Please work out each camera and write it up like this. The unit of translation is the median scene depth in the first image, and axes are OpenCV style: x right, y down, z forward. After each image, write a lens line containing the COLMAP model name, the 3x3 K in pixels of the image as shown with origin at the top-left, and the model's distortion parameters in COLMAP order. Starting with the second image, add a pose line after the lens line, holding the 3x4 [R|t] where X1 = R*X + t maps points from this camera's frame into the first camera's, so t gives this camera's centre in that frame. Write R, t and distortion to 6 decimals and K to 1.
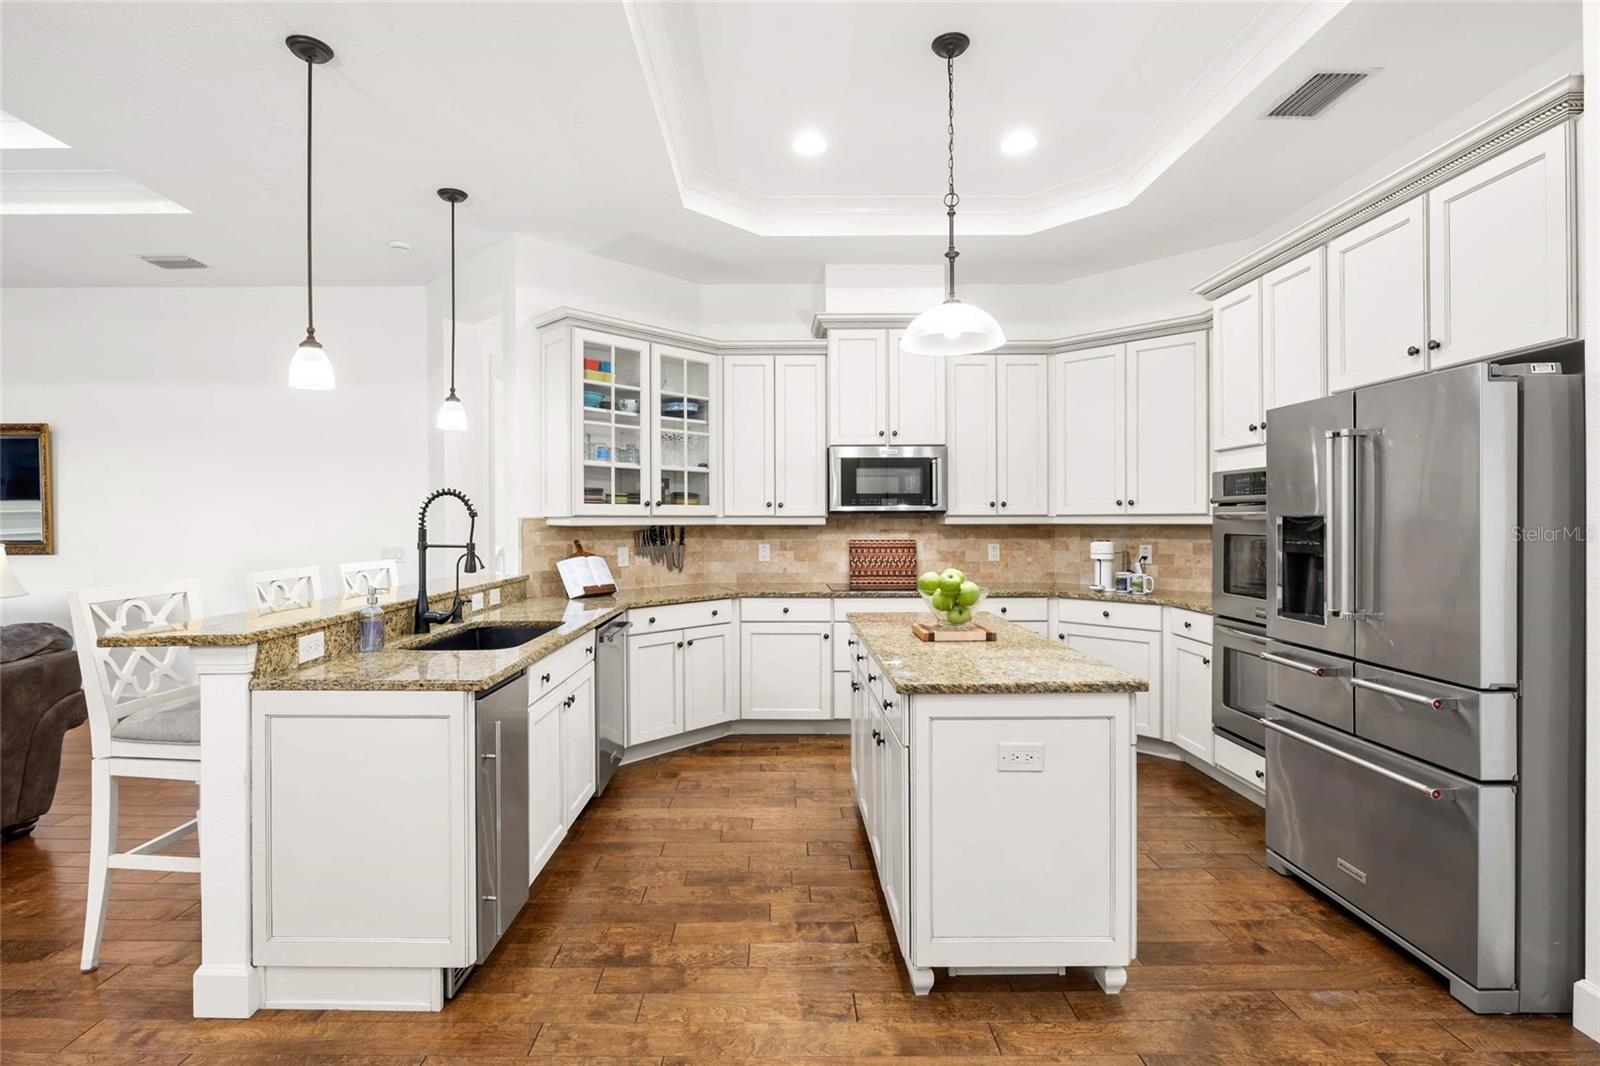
lens RADIAL K [[748.3, 0, 778.2], [0, 748.3, 522.7], [0, 0, 1]] dist [-0.011477, 0.000618]
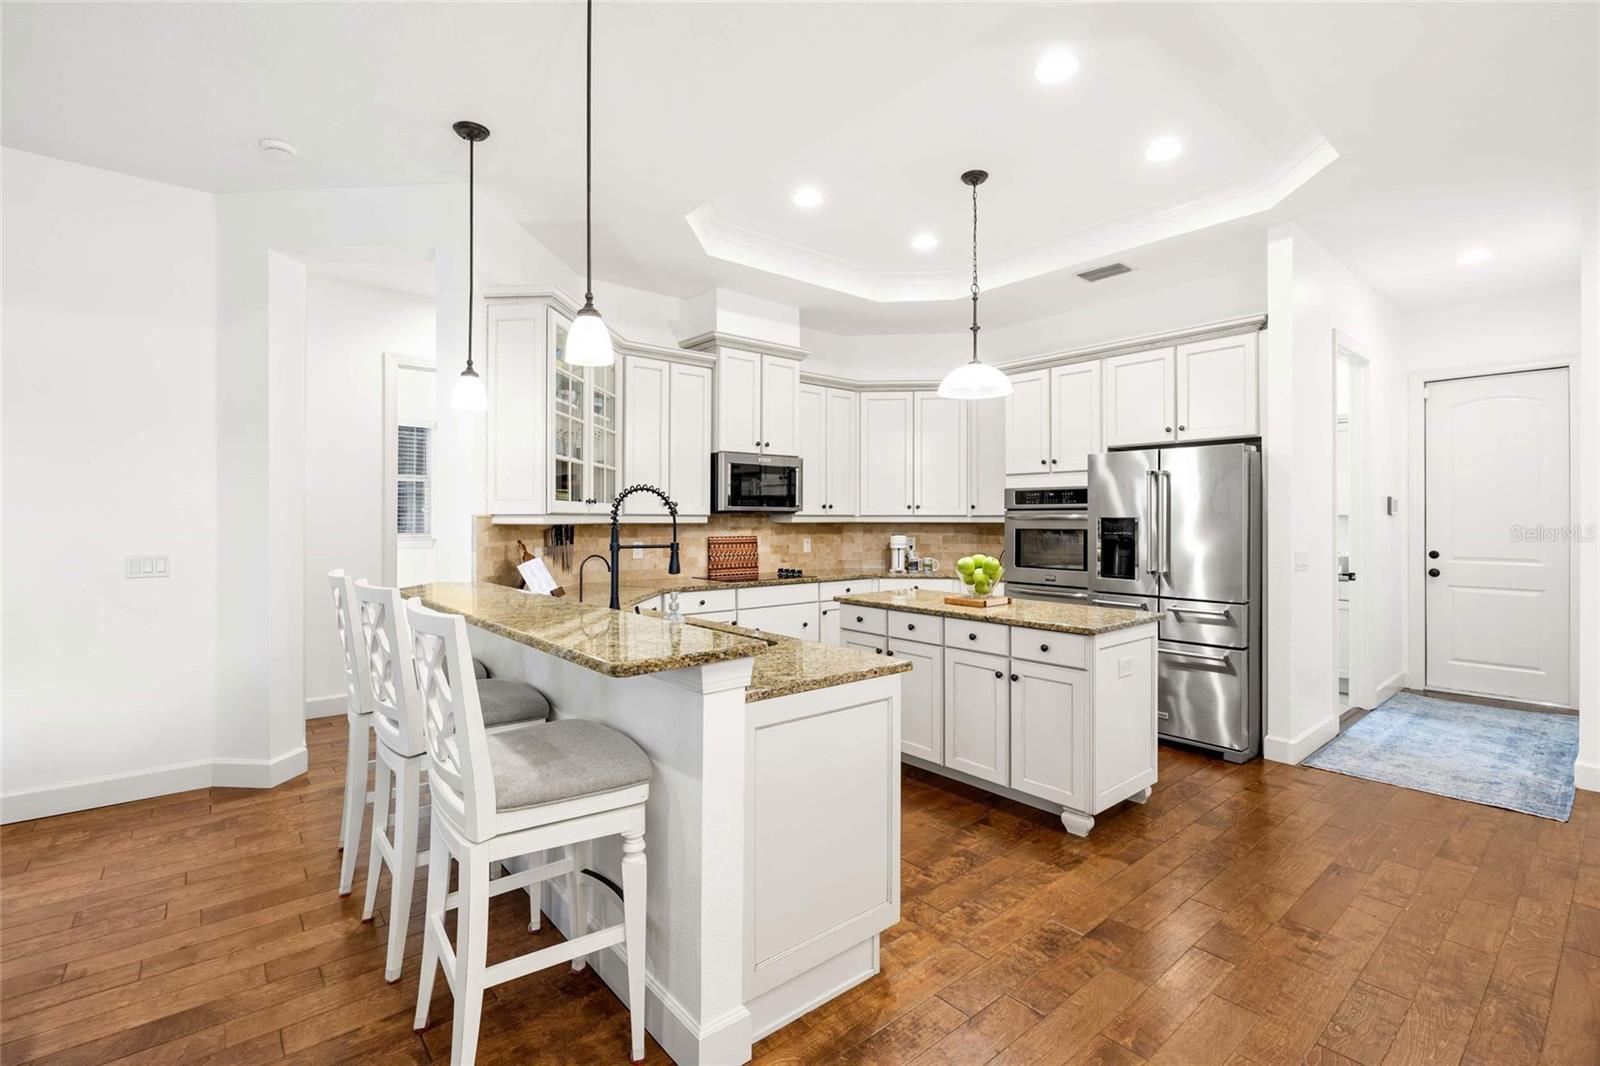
lens RADIAL K [[714.9, 0, 799.4], [0, 714.9, 511.6], [0, 0, 1]] dist [-0.015075, 0.001550]
pose [[0.766456, 0.009020, 0.642233, -0.578684], [-0.000699, 0.999913, -0.013209, -0.000263], [-0.642296, 0.009675, 0.766395, 0.130540]]
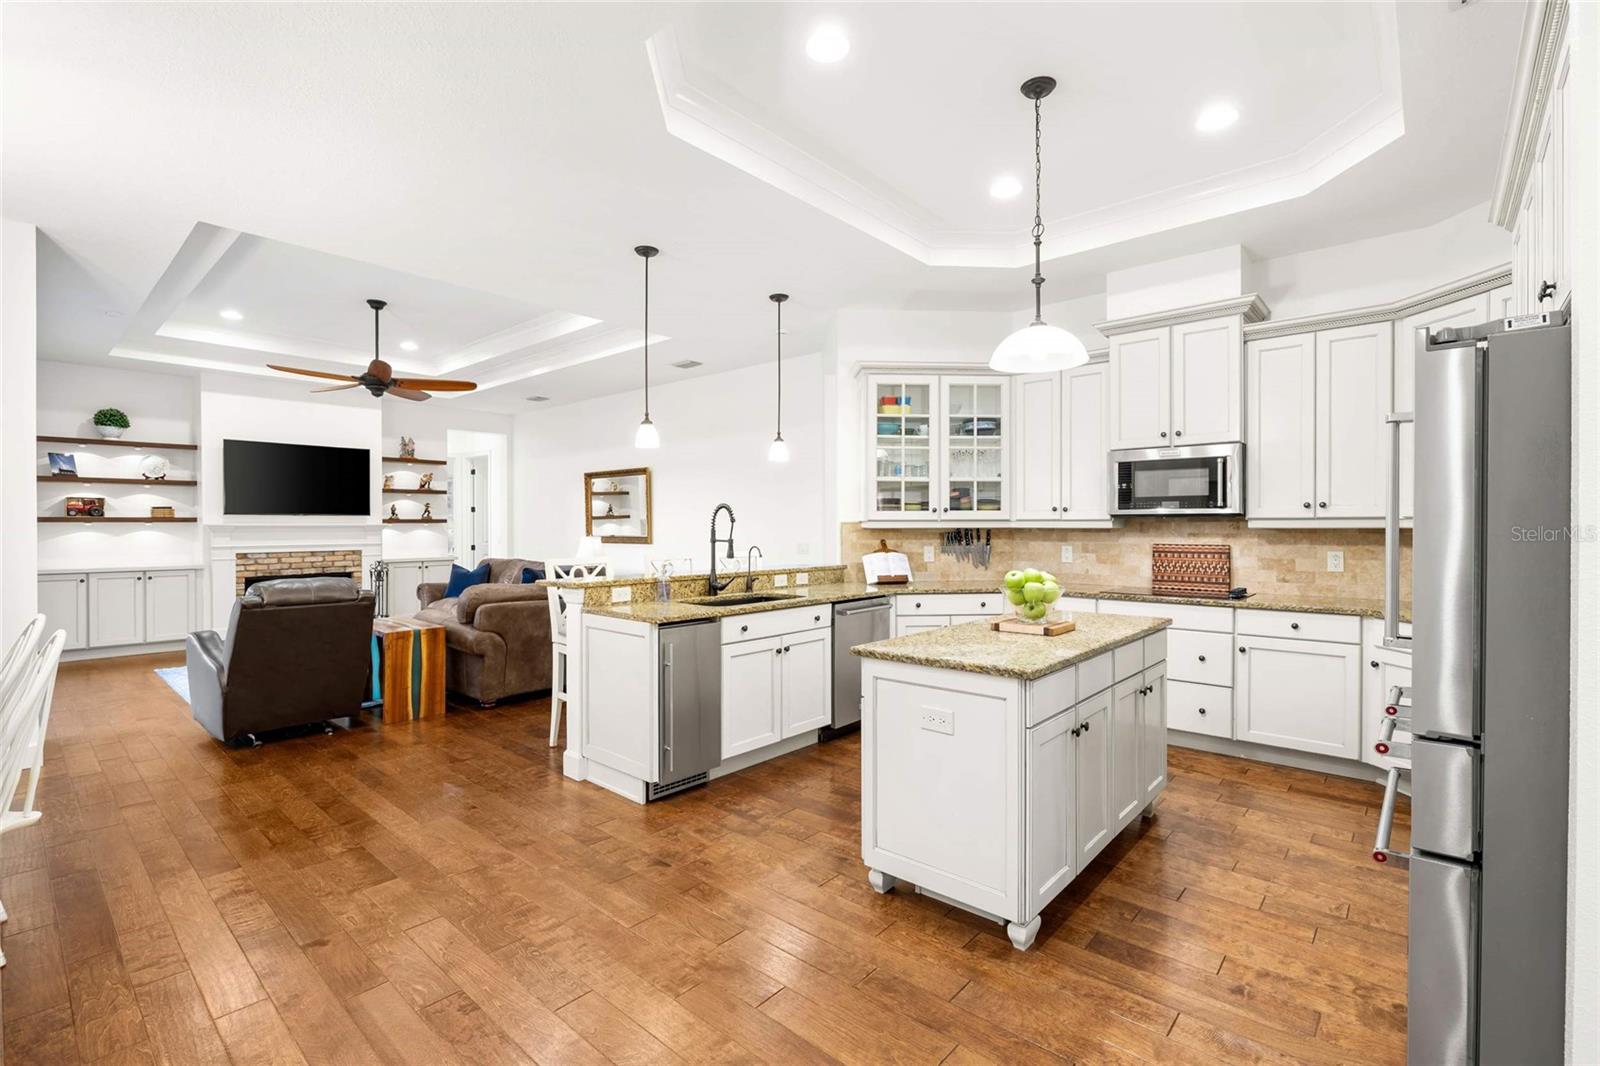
lens RADIAL K [[714.9, 0, 802.9], [0, 714.9, 530.1], [0, 0, 1]] dist [-0.015075, 0.001550]
pose [[0.753171, 0.005939, -0.657798, 0.440632], [-0.001528, 0.999972, 0.007279, -0.001329], [0.657823, -0.004477, 0.753159, -0.006876]]
